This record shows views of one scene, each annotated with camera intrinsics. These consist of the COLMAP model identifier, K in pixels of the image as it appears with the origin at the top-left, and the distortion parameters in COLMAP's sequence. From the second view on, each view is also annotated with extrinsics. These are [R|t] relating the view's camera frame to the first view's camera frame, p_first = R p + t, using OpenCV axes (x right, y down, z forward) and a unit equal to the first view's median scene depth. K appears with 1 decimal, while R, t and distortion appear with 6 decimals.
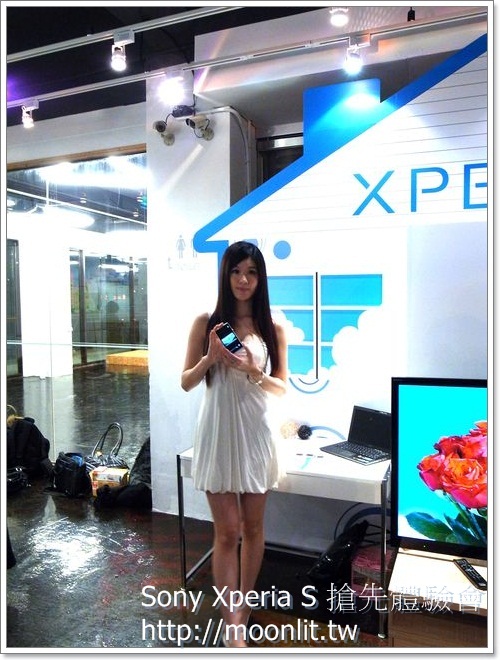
lens RADIAL K [[522.8, 0, 250.0], [0, 522.8, 330.0], [0, 0, 1]] dist [-0.065208, 0.063412]
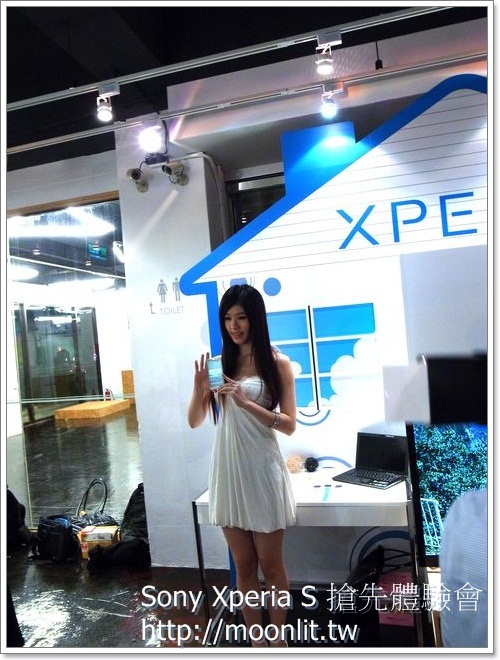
lens RADIAL K [[522.8, 0, 250.0], [0, 522.8, 330.0], [0, 0, 1]] dist [-0.065208, 0.063412]
pose [[0.988977, -0.079858, 0.124691, -0.117545], [0.088978, 0.993615, -0.069363, -0.002560], [-0.118356, 0.079693, 0.989768, -0.000336]]
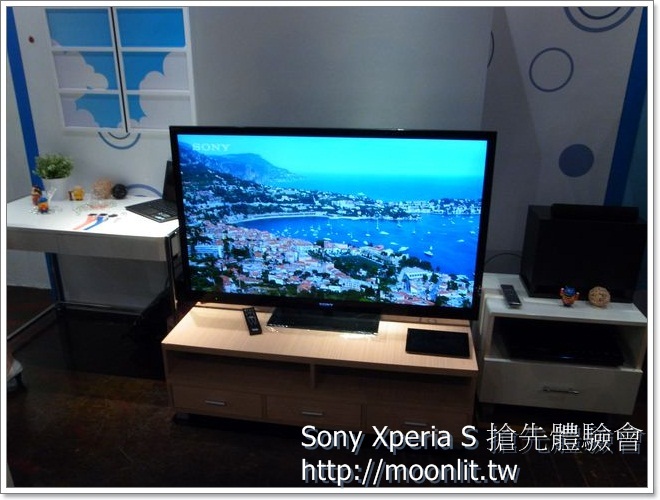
lens RADIAL K [[522.8, 0, 334.4], [0, 522.8, 246.9], [0, 0, 1]] dist [-0.065208, 0.063412]
pose [[0.970721, -0.062966, 0.231810, 0.259092], [-0.006044, 0.958325, 0.285618, 0.025648], [-0.240133, -0.278656, 0.929885, 0.024295]]
